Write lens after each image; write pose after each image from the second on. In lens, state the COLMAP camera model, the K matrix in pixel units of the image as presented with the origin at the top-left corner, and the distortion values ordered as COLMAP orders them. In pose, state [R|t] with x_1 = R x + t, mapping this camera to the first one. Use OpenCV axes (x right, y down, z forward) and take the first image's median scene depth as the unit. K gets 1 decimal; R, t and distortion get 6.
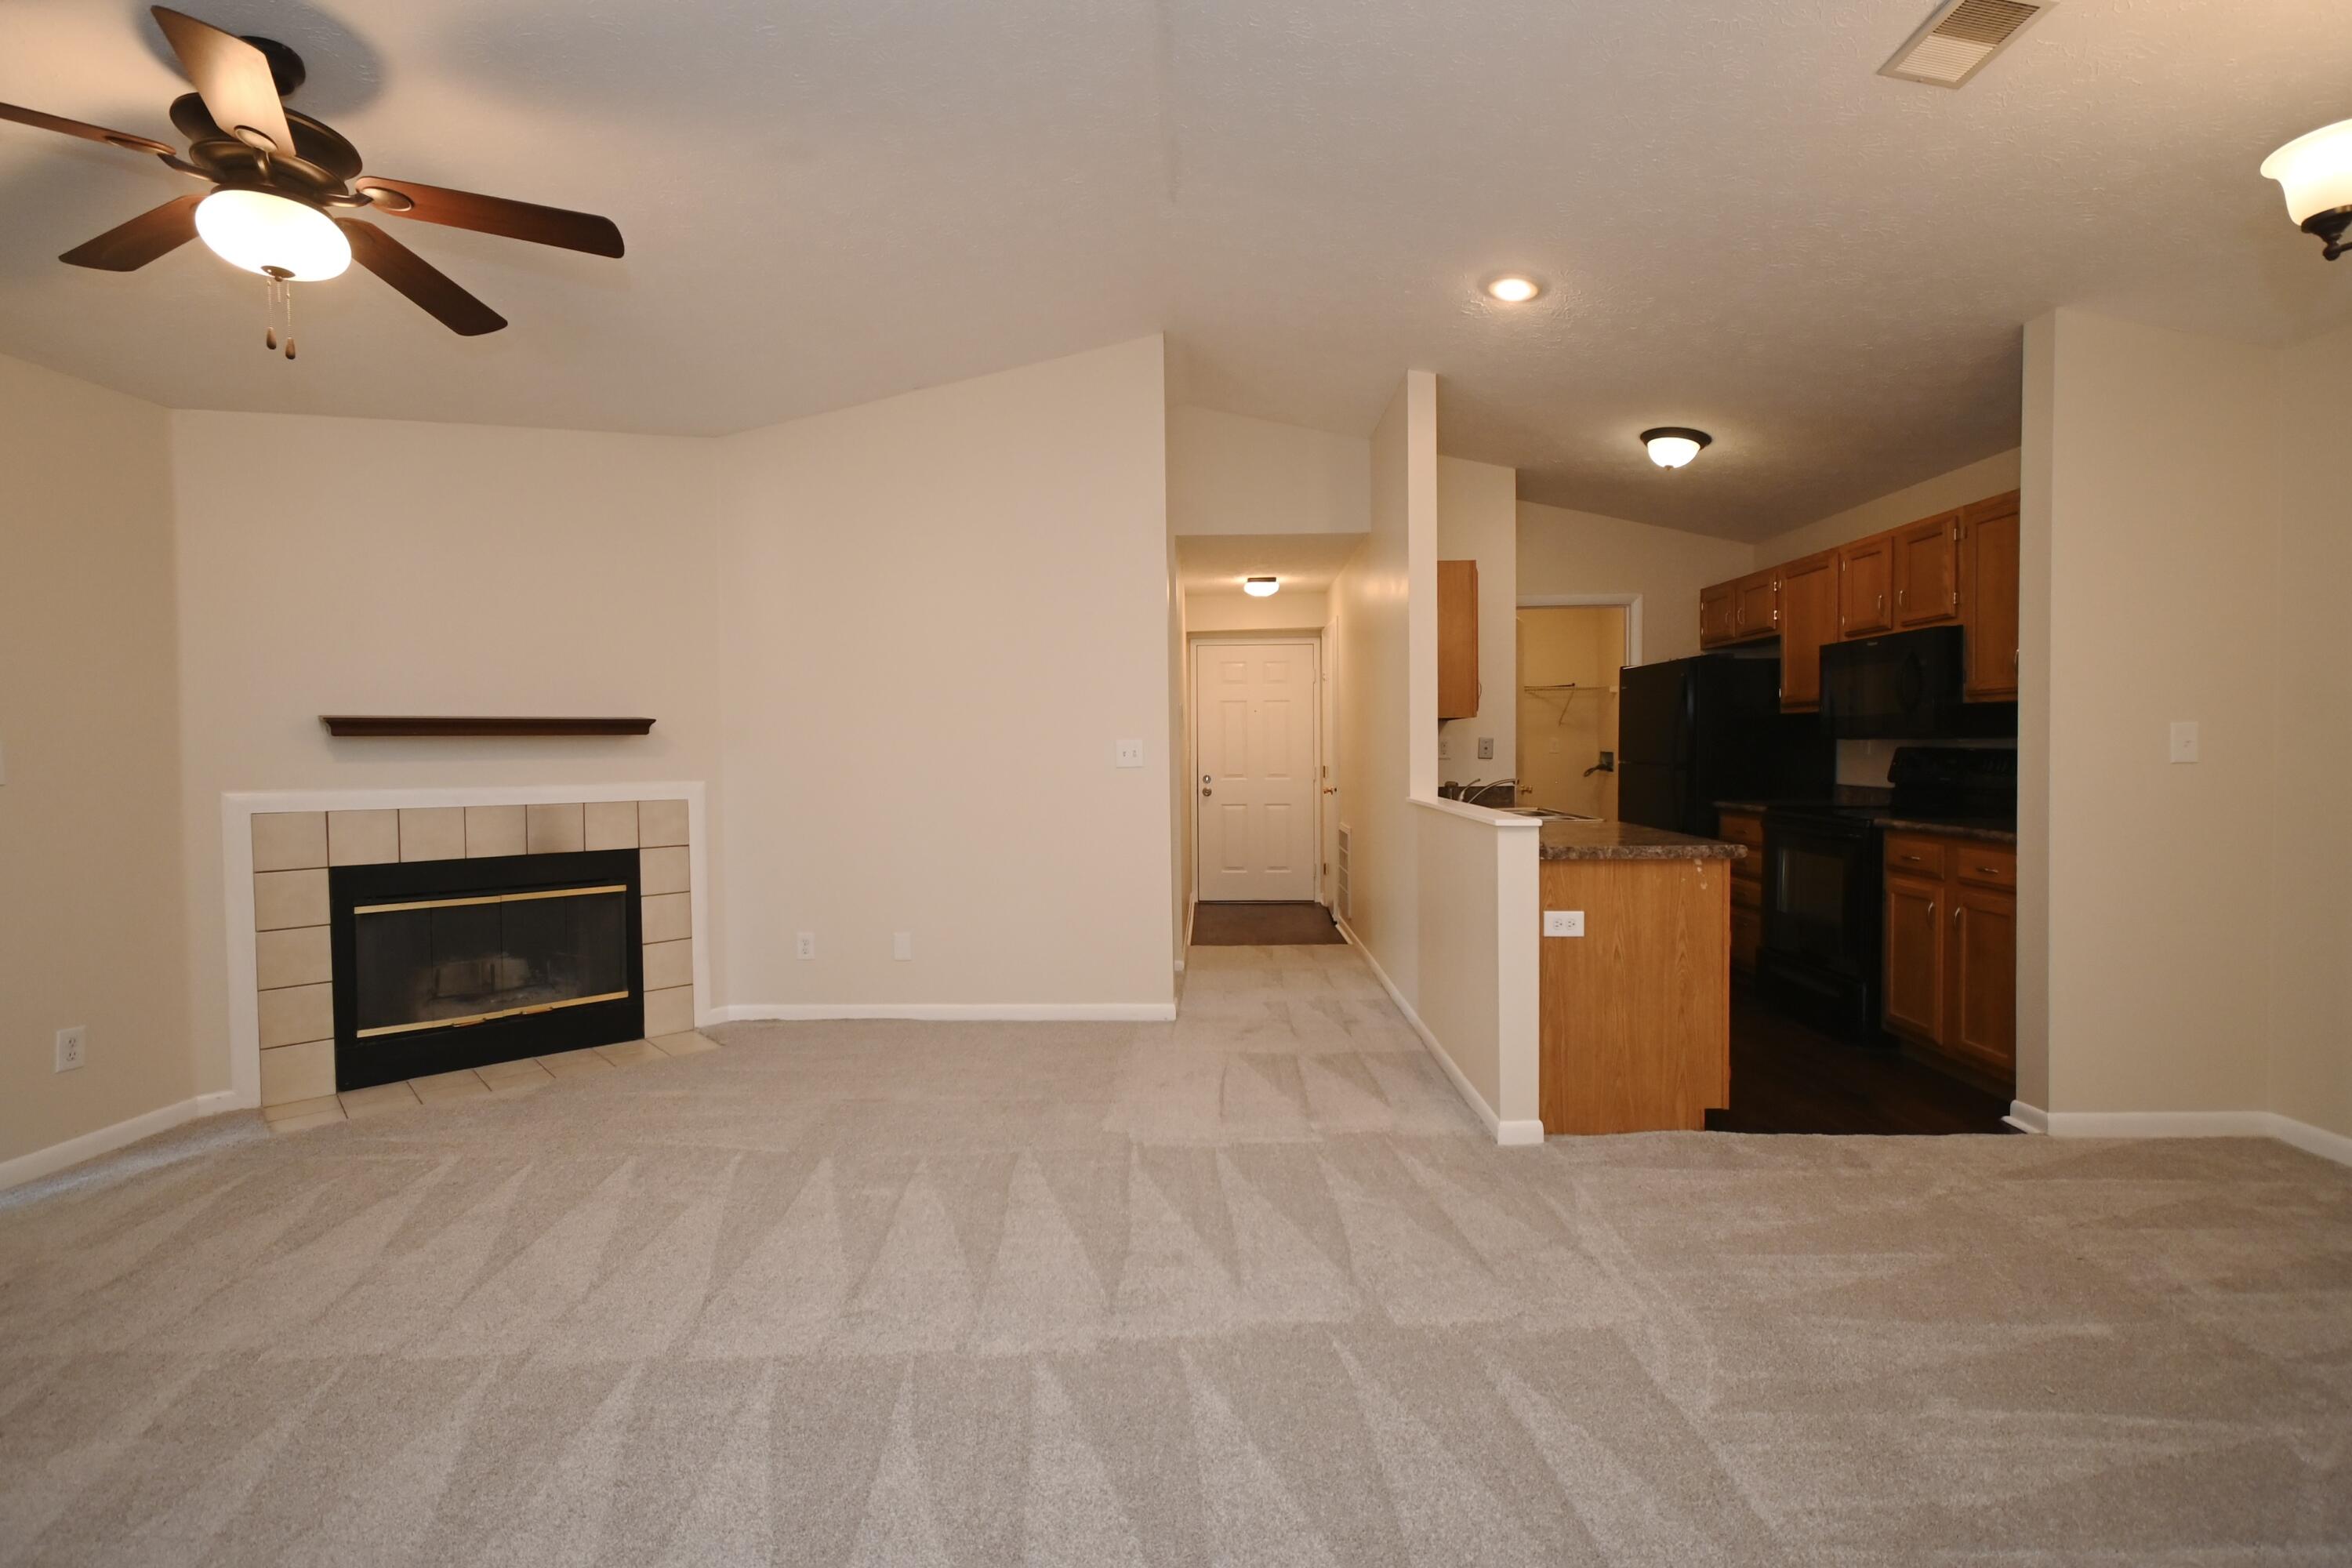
lens RADIAL K [[1044.2, 0, 1176.4], [0, 1044.2, 773.2], [0, 0, 1]] dist [0.004772, 0.000203]
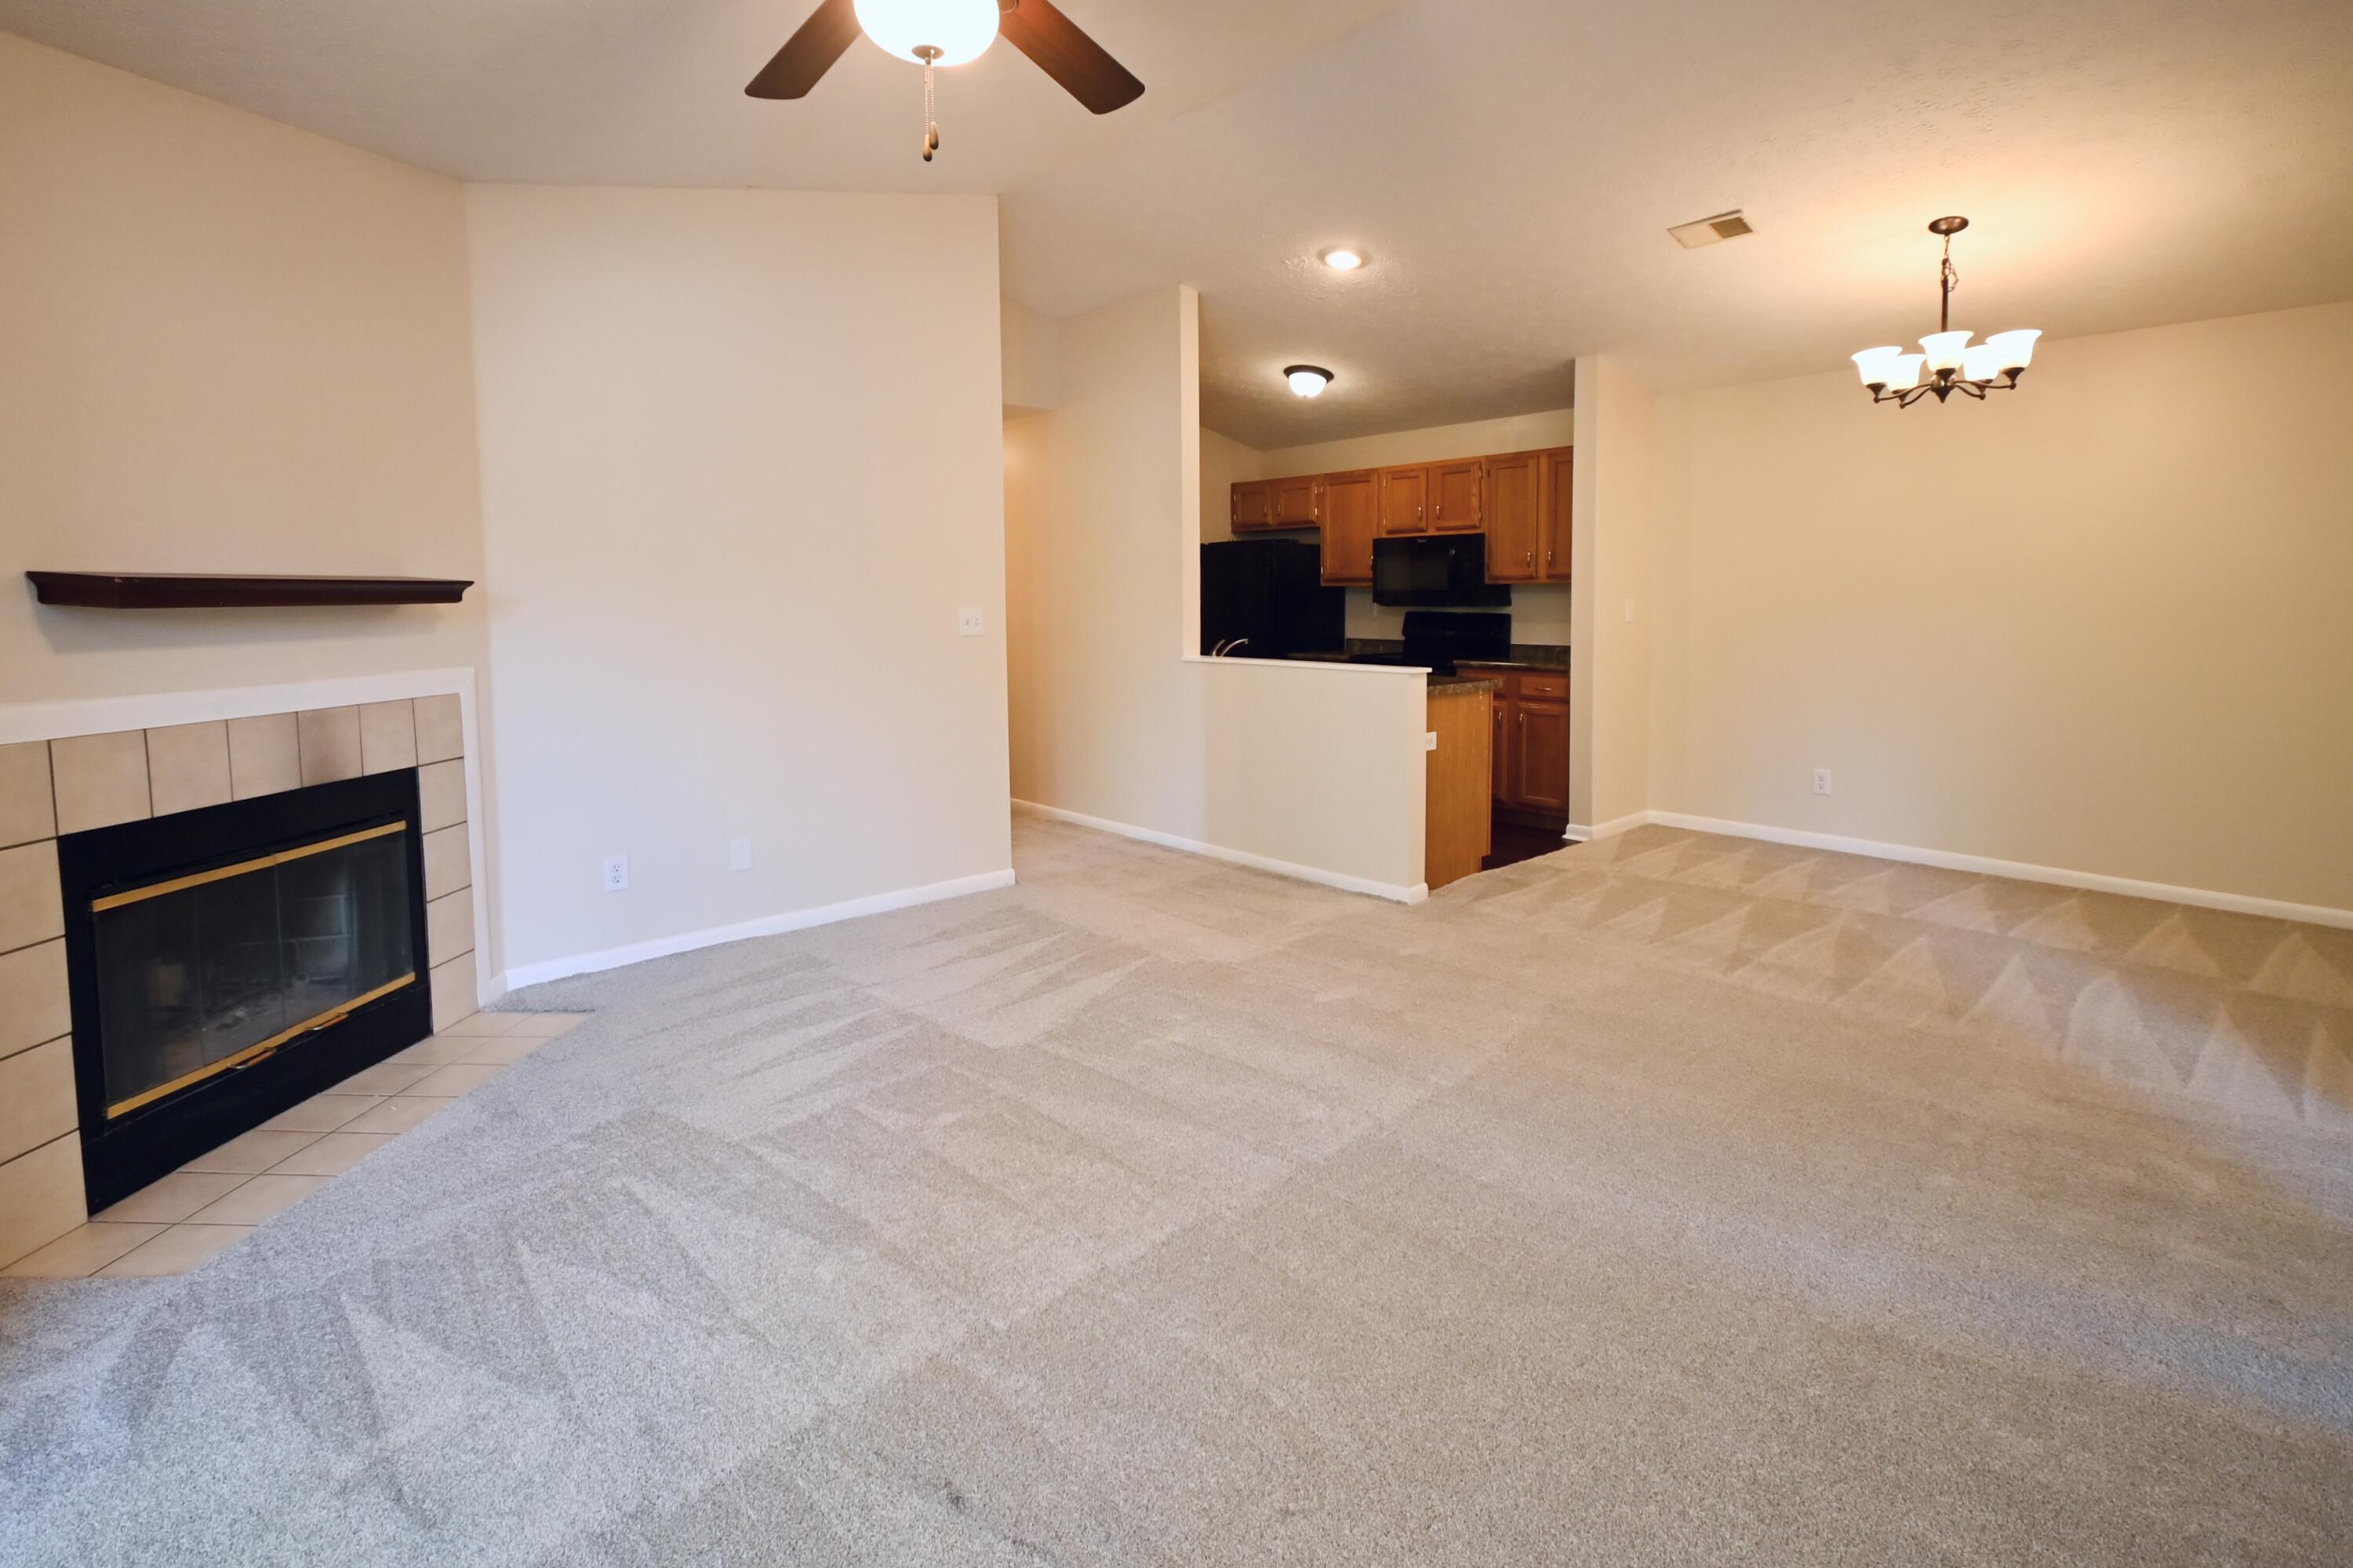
lens RADIAL K [[1134.5, 0, 1180.5], [0, 1134.5, 679.7], [0, 0, 1]] dist [-0.000316, -0.000209]
pose [[0.712539, -0.045947, 0.700127, -0.735470], [0.017299, 0.998701, 0.047937, -0.013953], [-0.701420, -0.022046, 0.712407, 0.119465]]
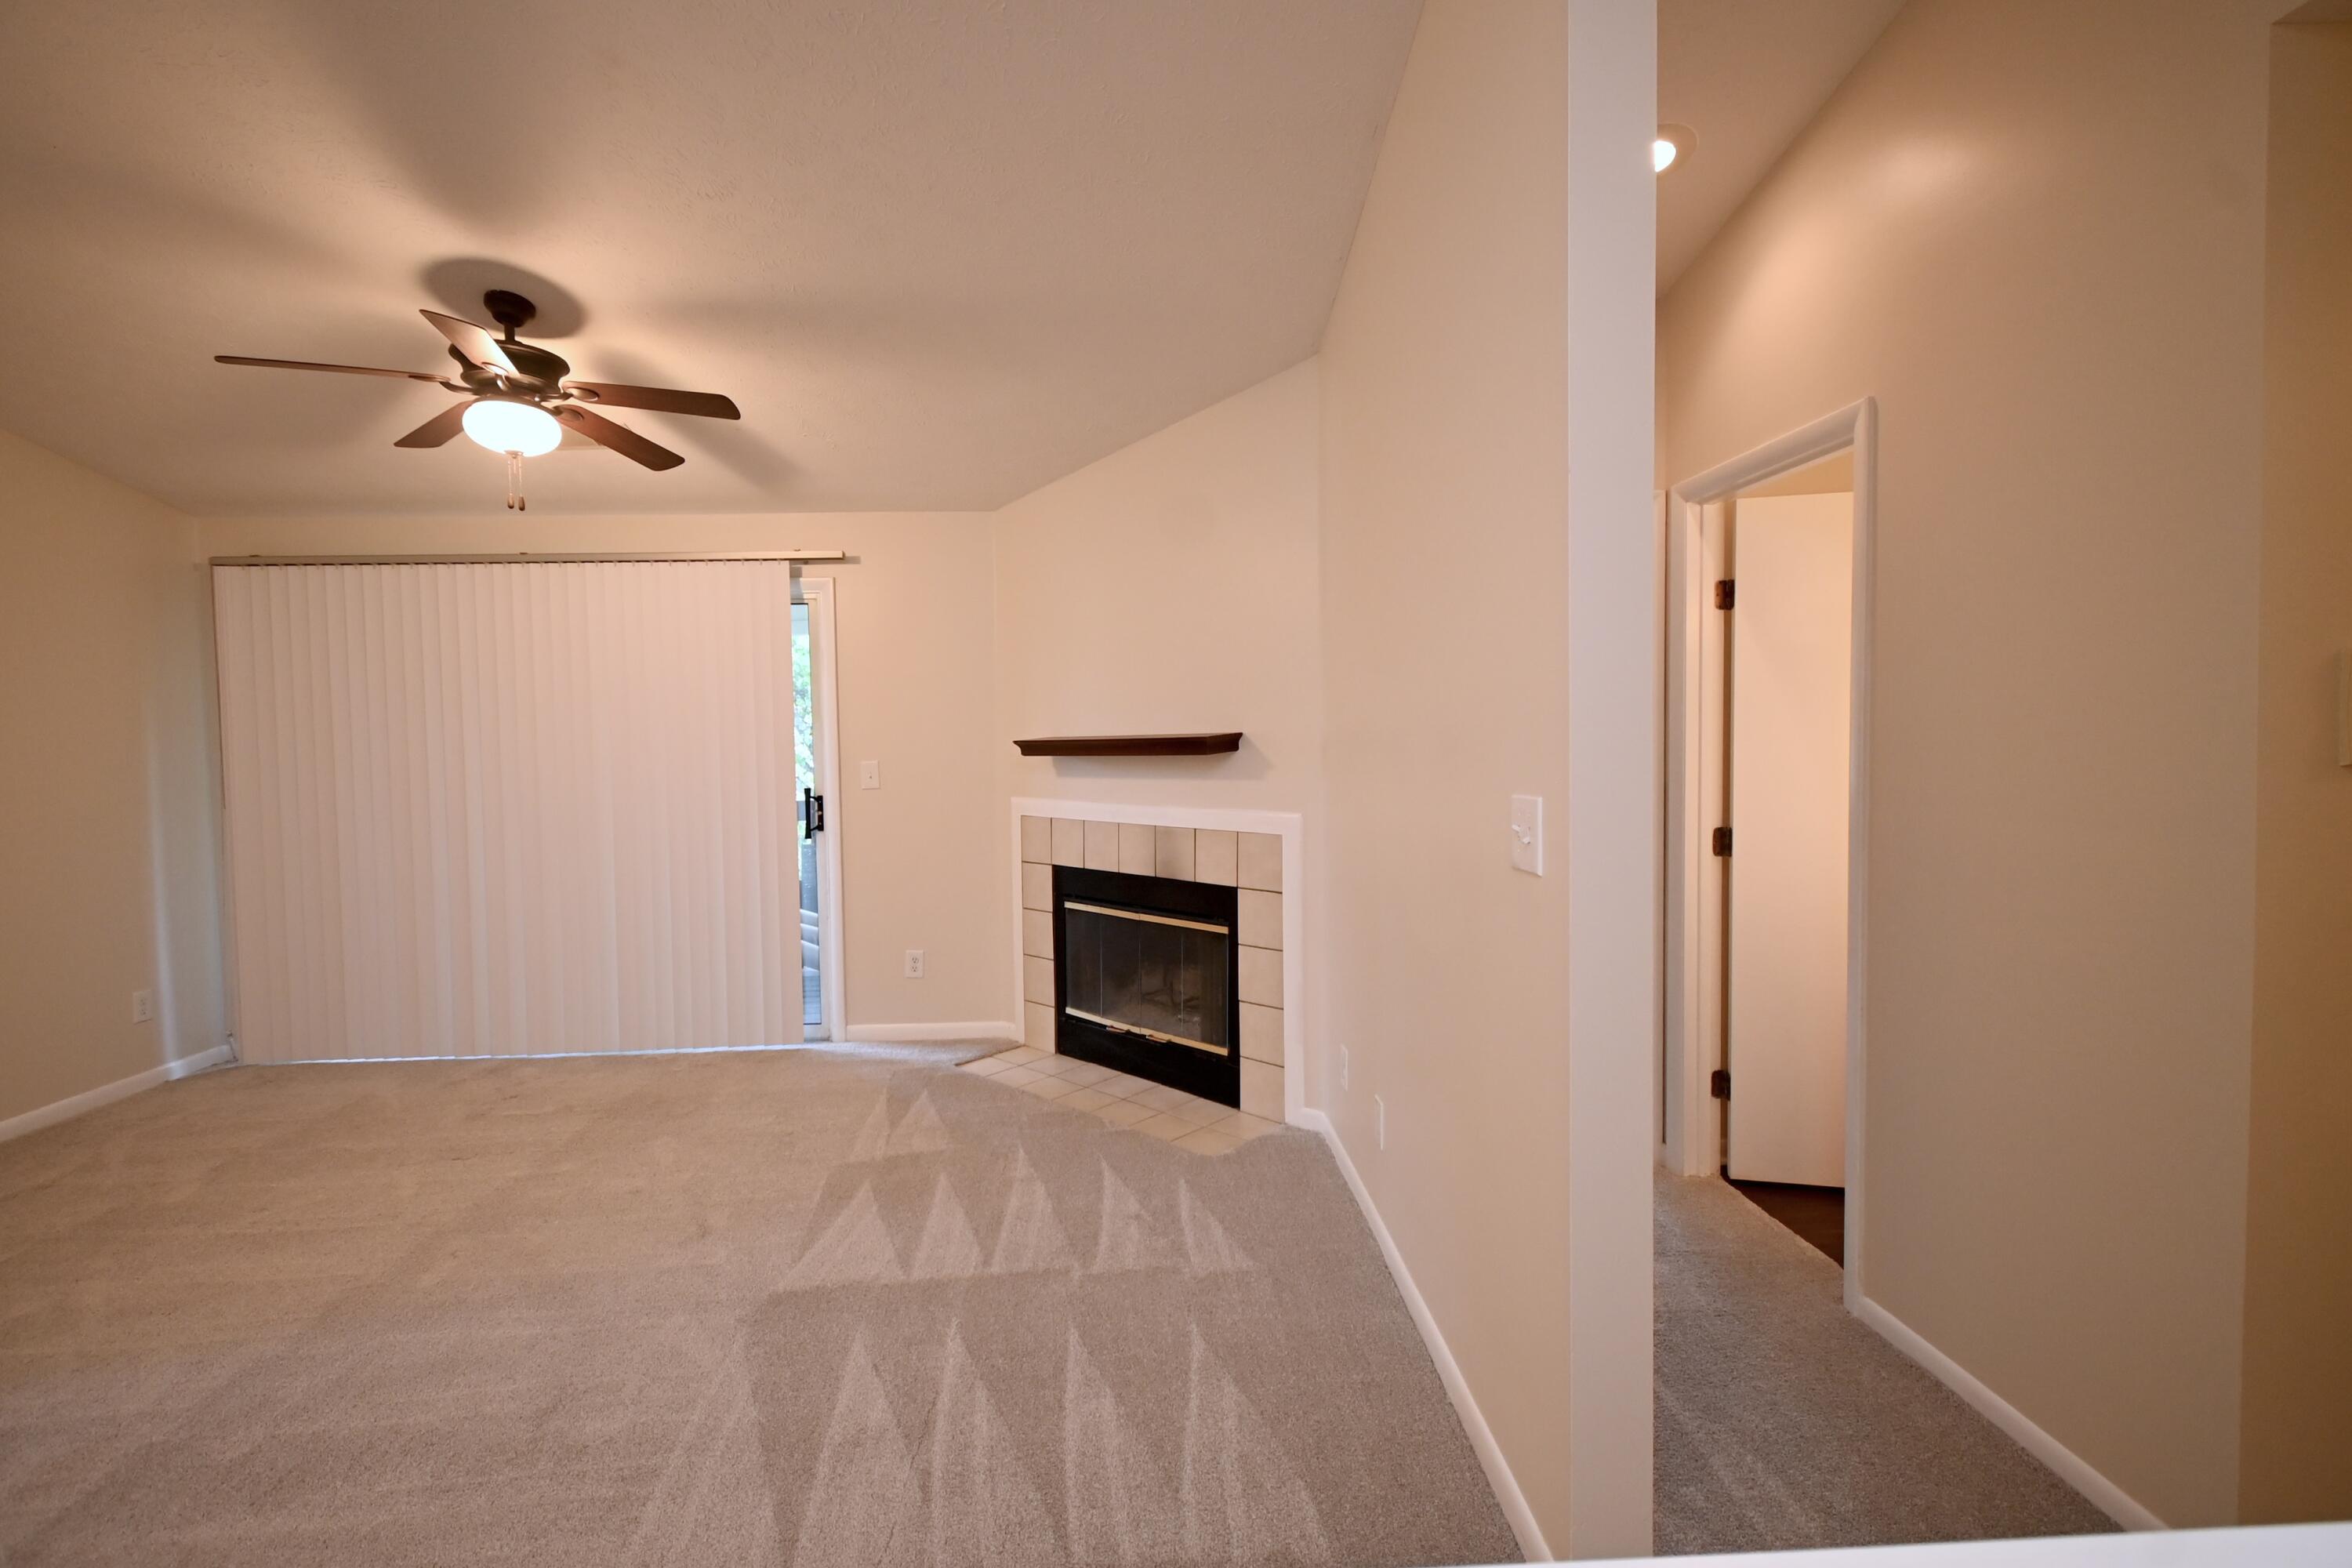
lens RADIAL K [[1044.2, 0, 1176.4], [0, 1044.2, 773.2], [0, 0, 1]] dist [0.004772, 0.000203]
pose [[0.083832, 0.041075, -0.995633, 0.352630], [-0.014727, 0.999092, 0.039978, -0.059024], [0.996371, 0.011312, 0.084361, 0.953248]]
